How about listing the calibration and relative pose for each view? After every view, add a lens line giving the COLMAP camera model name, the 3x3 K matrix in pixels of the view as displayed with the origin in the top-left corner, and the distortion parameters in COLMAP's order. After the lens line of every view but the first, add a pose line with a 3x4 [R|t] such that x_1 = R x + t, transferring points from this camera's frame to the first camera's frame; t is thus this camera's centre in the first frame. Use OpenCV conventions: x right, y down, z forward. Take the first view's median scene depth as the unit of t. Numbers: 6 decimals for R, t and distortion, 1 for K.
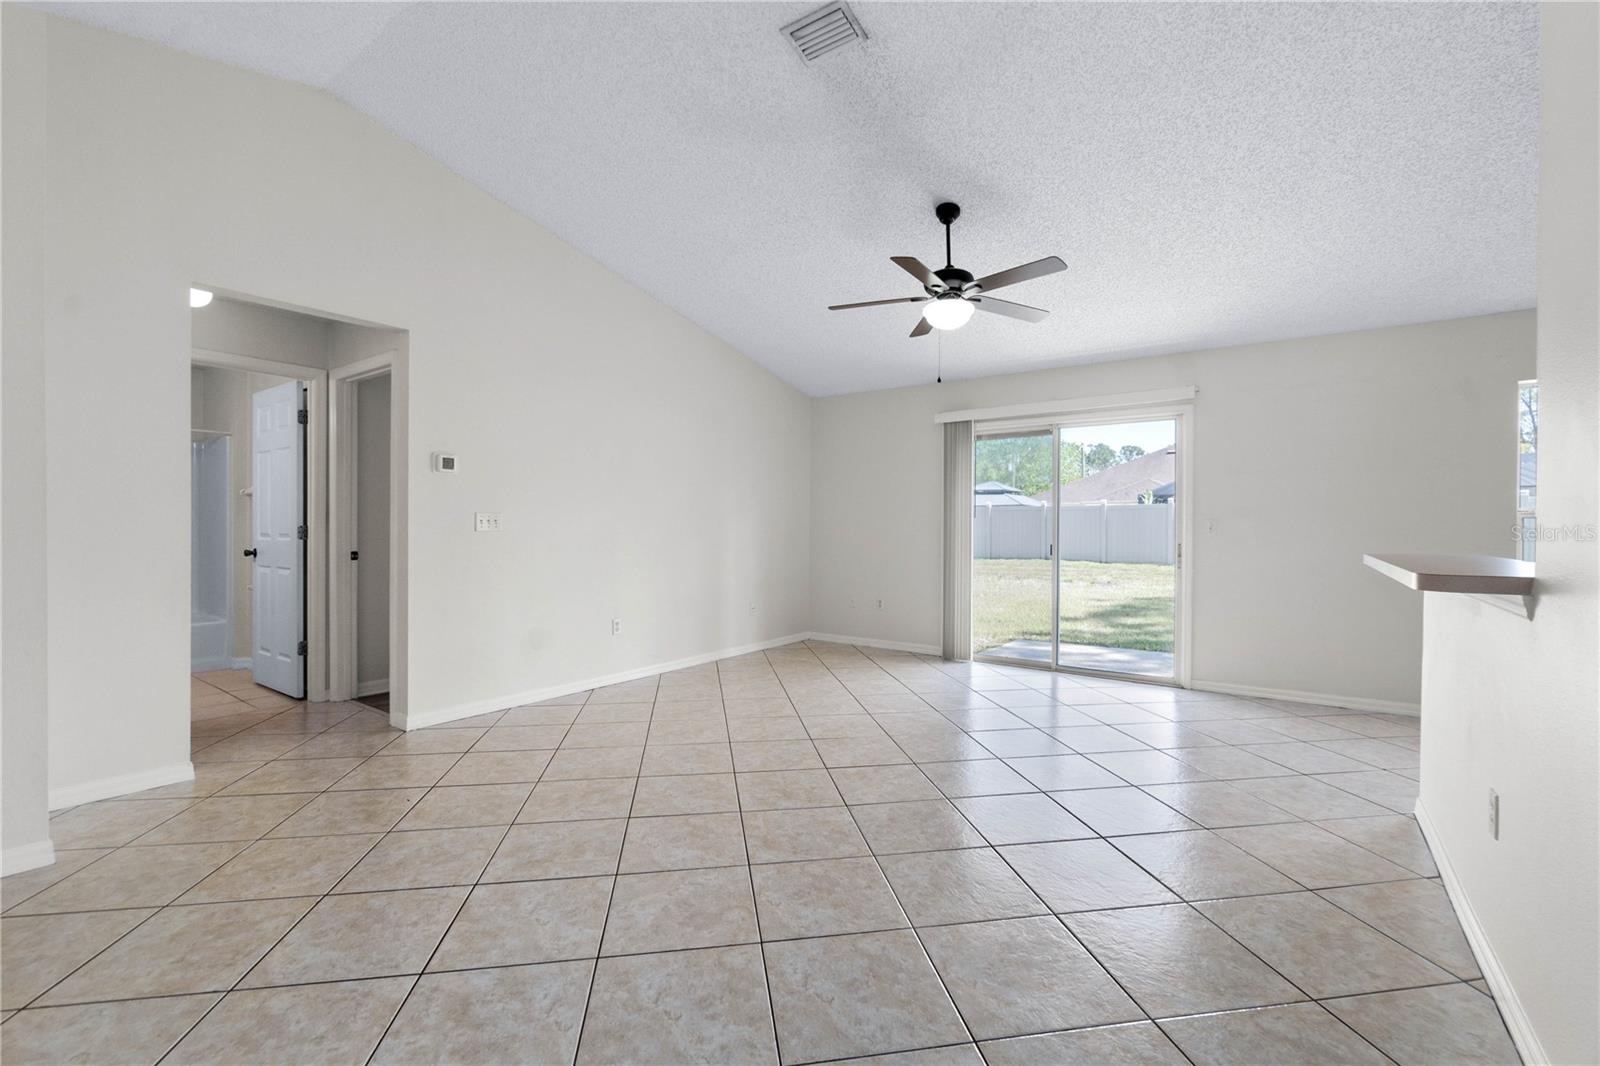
lens RADIAL K [[679.9, 0, 801.7], [0, 679.9, 528.4], [0, 0, 1]] dist [-0.002587, -0.000190]
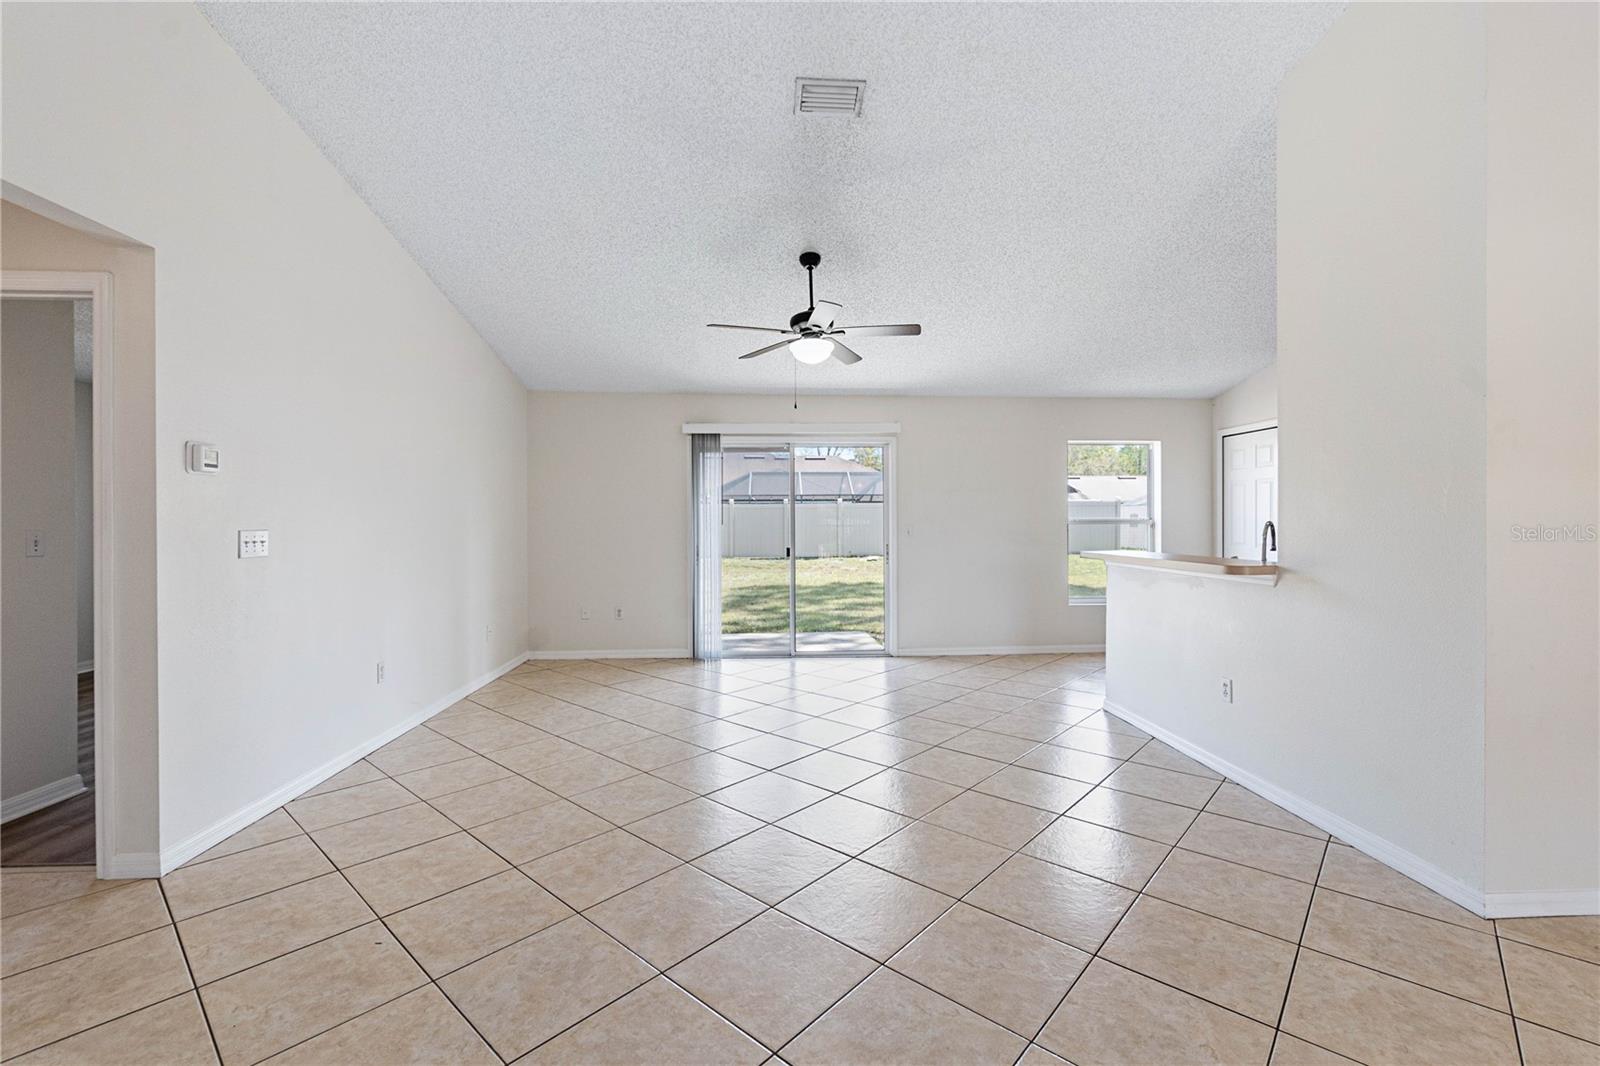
lens RADIAL K [[691.2, 0, 805.1], [0, 691.2, 522.8], [0, 0, 1]] dist [-0.003306, 0.000121]
pose [[0.775051, -0.007911, 0.631849, -0.388405], [0.009153, 0.999957, 0.001293, -0.021705], [-0.631832, 0.004781, 0.775090, 0.086063]]
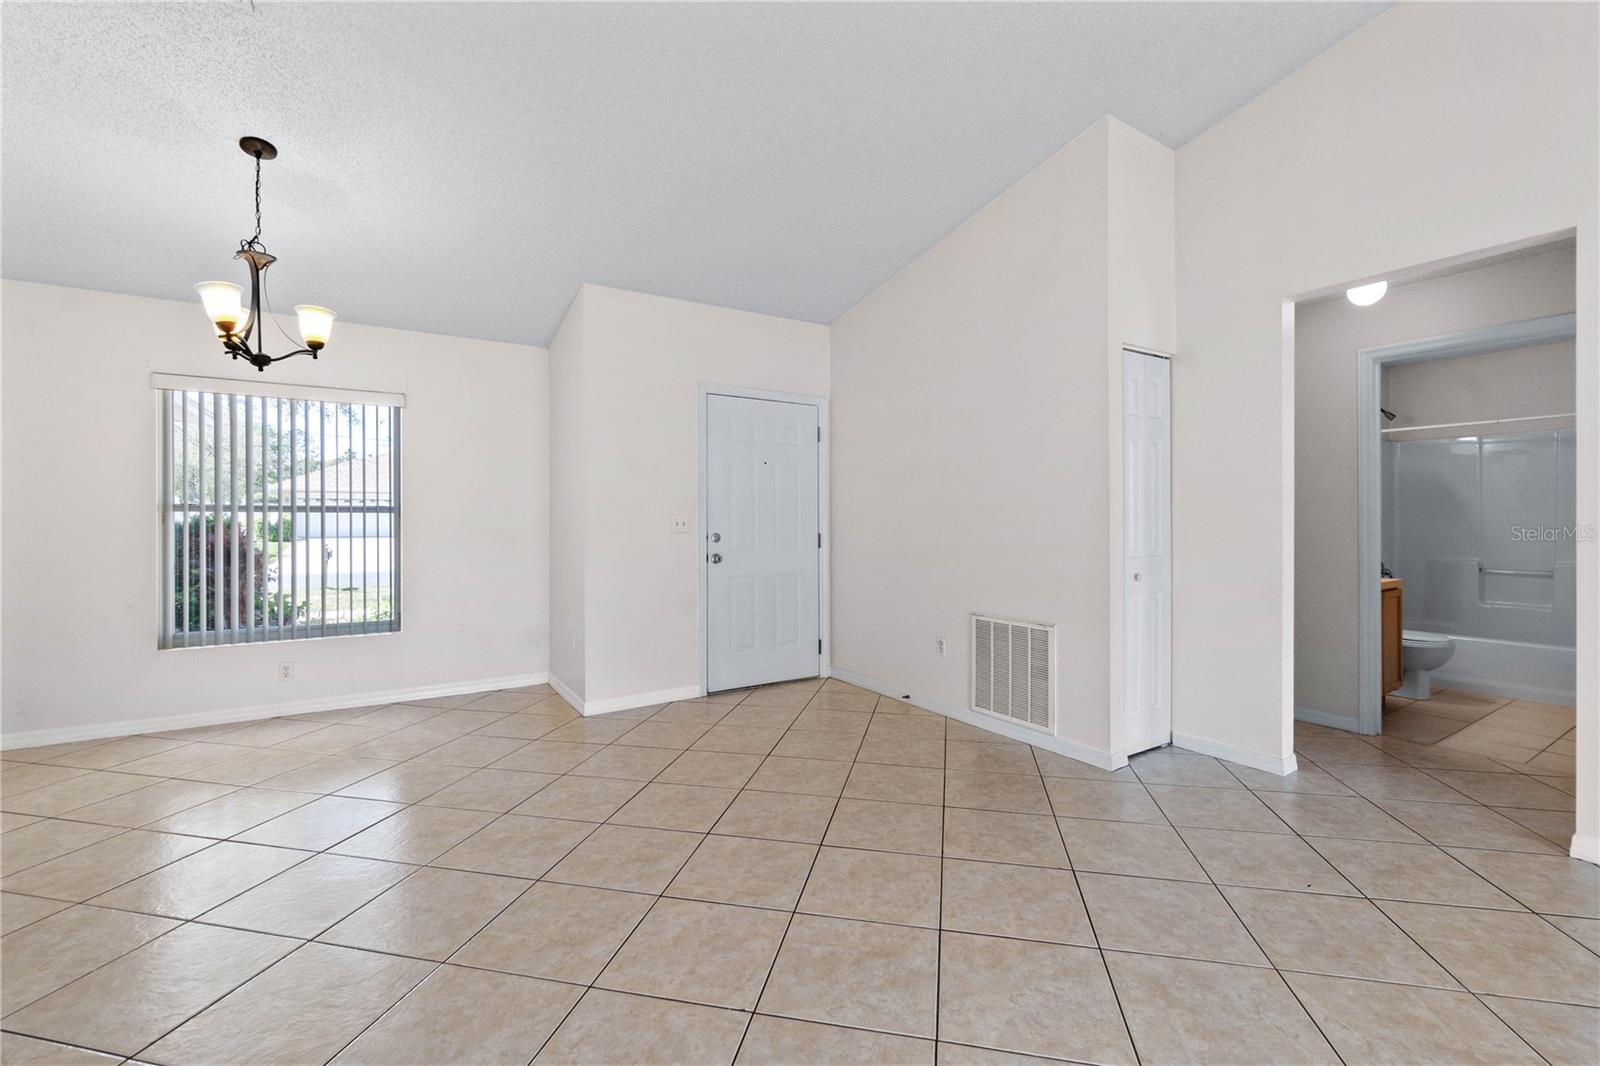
lens RADIAL K [[691.2, 0, 805.1], [0, 691.2, 522.8], [0, 0, 1]] dist [-0.003306, 0.000121]
pose [[-0.364139, 0.000024, -0.931344, 0.209073], [-0.003053, 0.999995, 0.001219, -0.009143], [0.931339, 0.003287, -0.364137, 0.421434]]
